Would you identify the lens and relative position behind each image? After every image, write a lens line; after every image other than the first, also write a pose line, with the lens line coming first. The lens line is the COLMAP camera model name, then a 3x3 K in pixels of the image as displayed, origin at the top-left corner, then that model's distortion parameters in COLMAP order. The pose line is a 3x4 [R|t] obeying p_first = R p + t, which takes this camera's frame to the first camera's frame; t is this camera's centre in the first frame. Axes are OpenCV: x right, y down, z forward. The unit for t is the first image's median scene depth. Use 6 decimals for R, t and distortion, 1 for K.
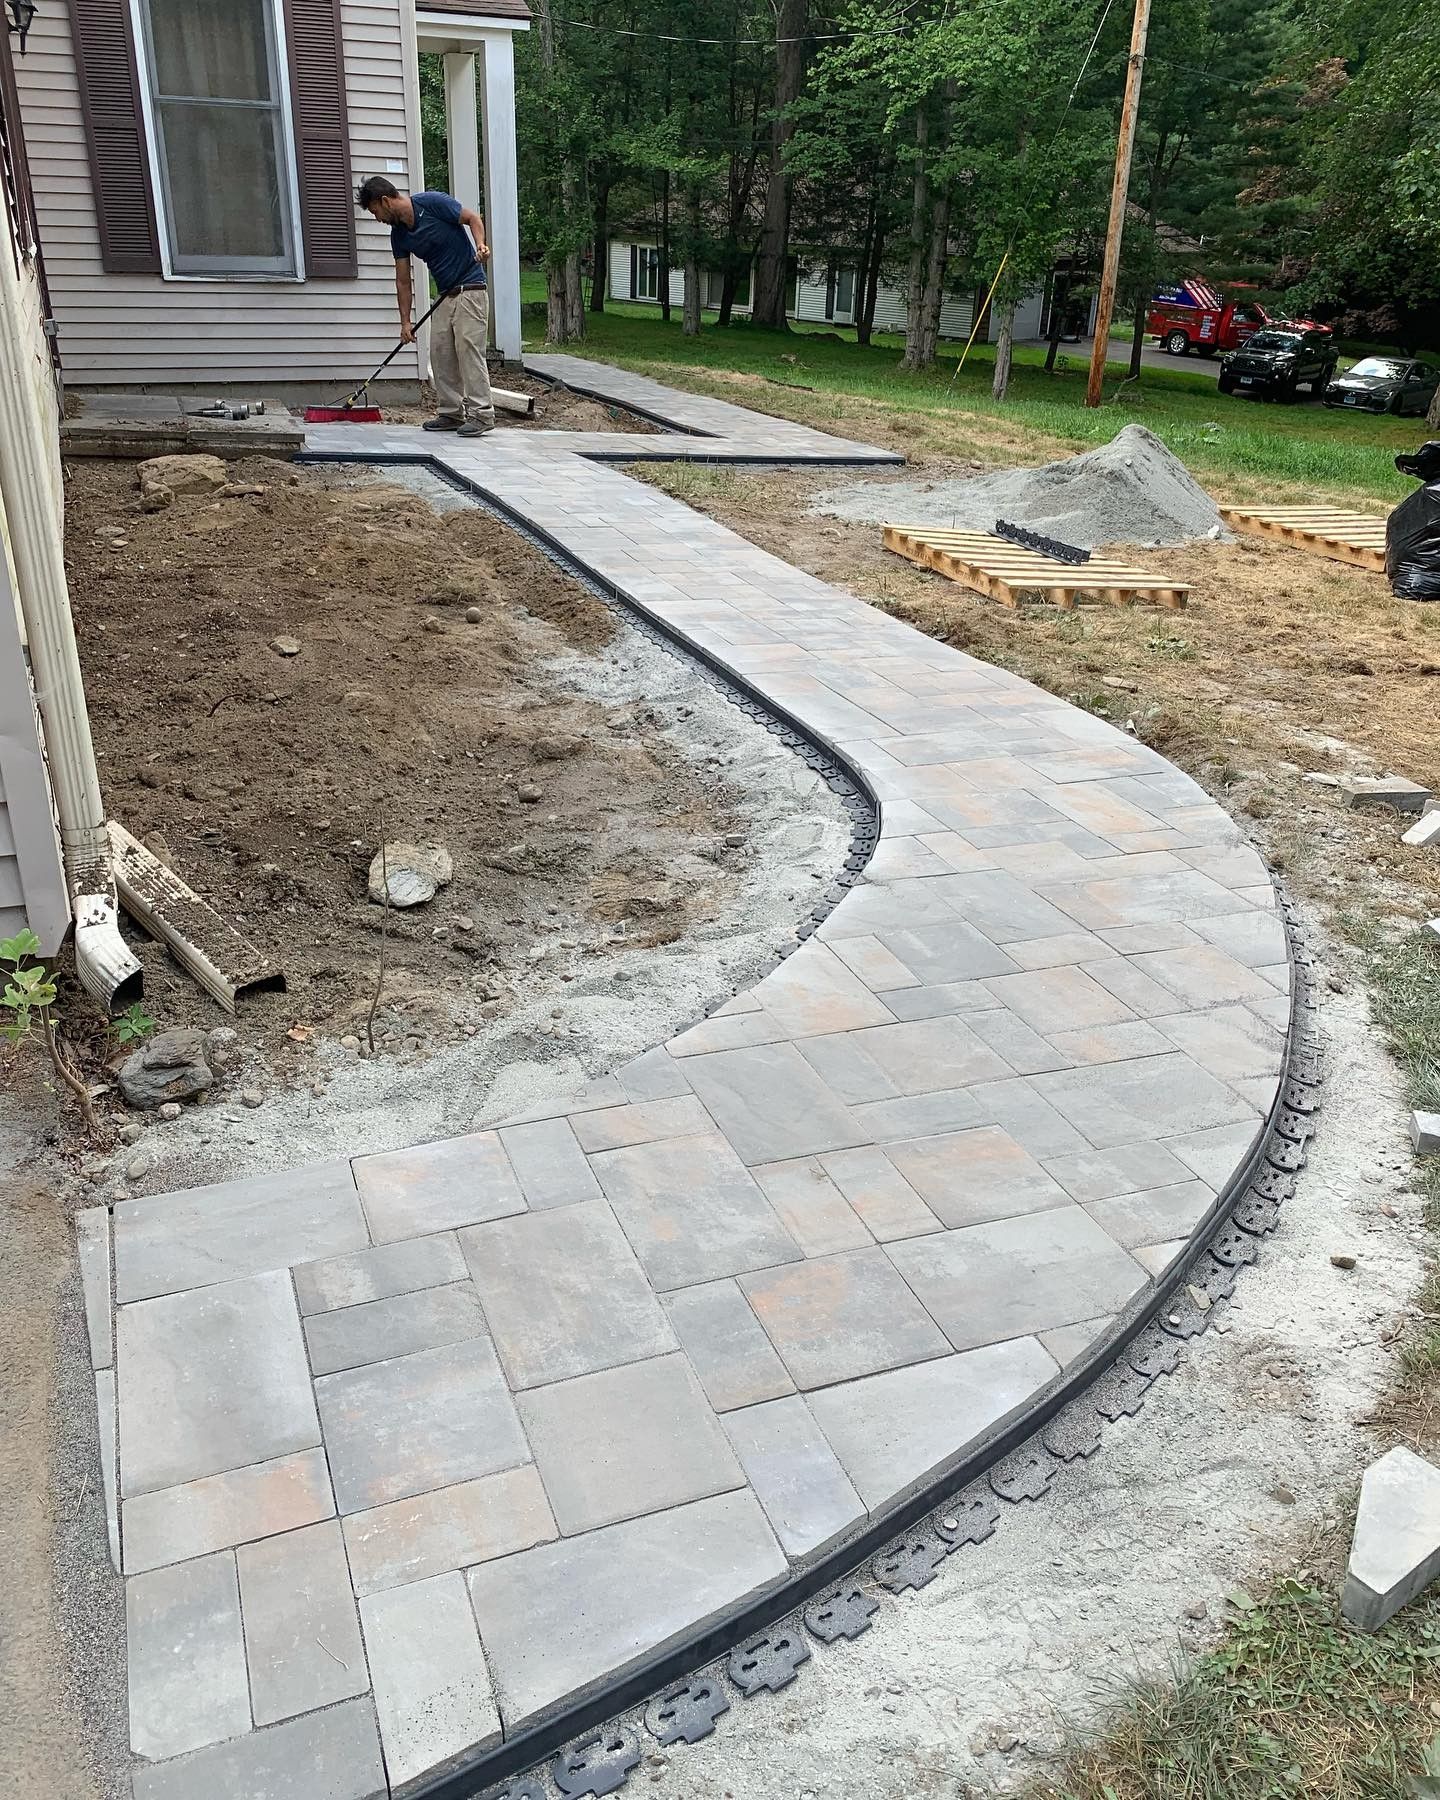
lens RADIAL K [[1398.8, 0, 673.9], [0, 1398.8, 900.7], [0, 0, 1]] dist [0.047741, -0.065470]
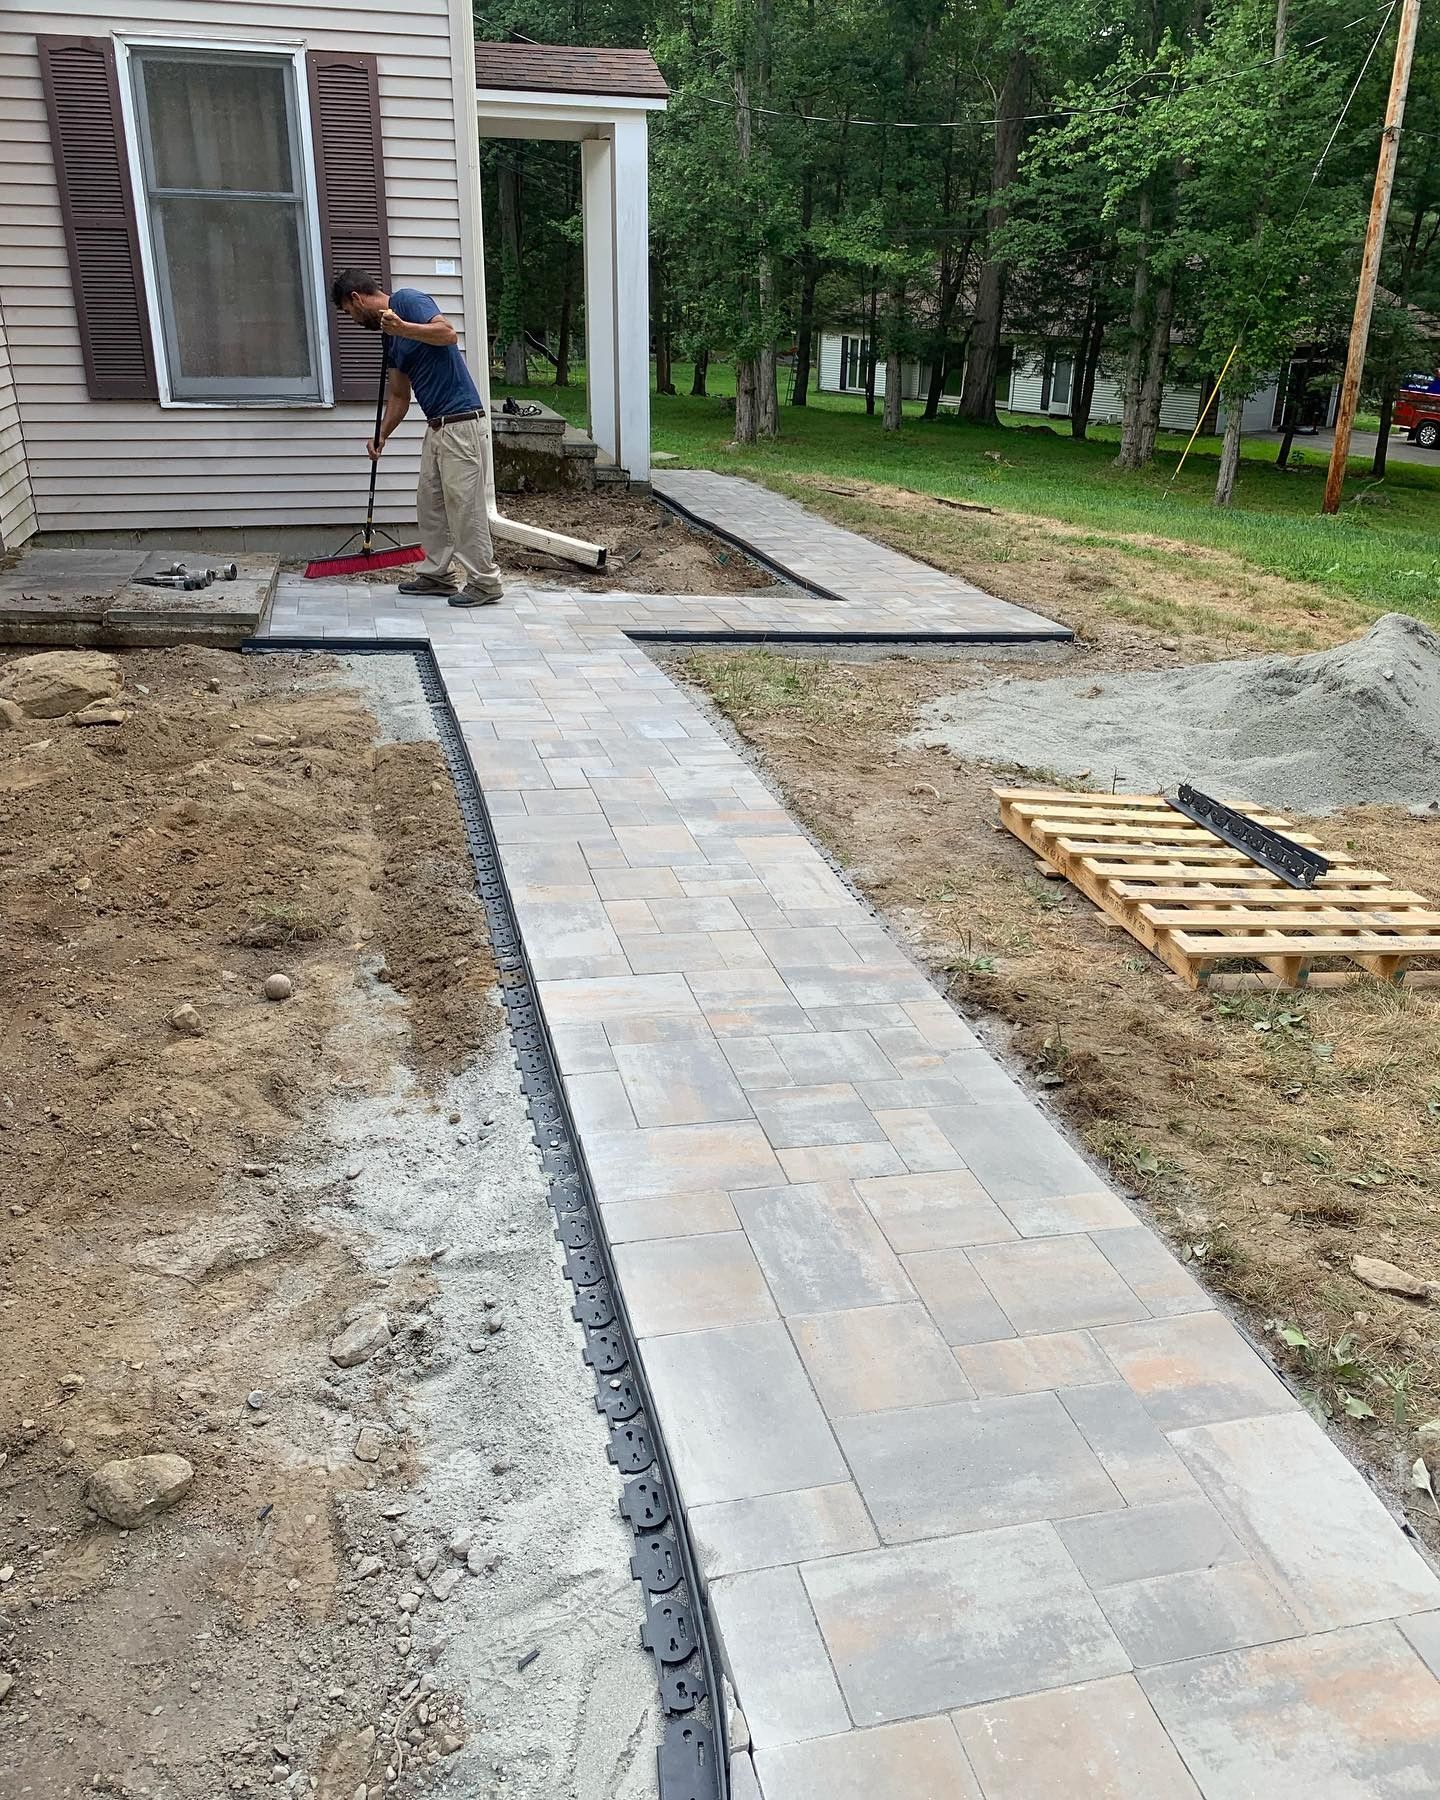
lens RADIAL K [[1371.3, 0, 720.0], [0, 1371.3, 900.0], [0, 0, 1]] dist [0.046607, -0.065669]
pose [[0.992044, 0.038440, -0.119880, 0.027899], [-0.043755, 0.998158, -0.042029, -0.052407], [0.118044, 0.046940, 0.991898, 0.098767]]
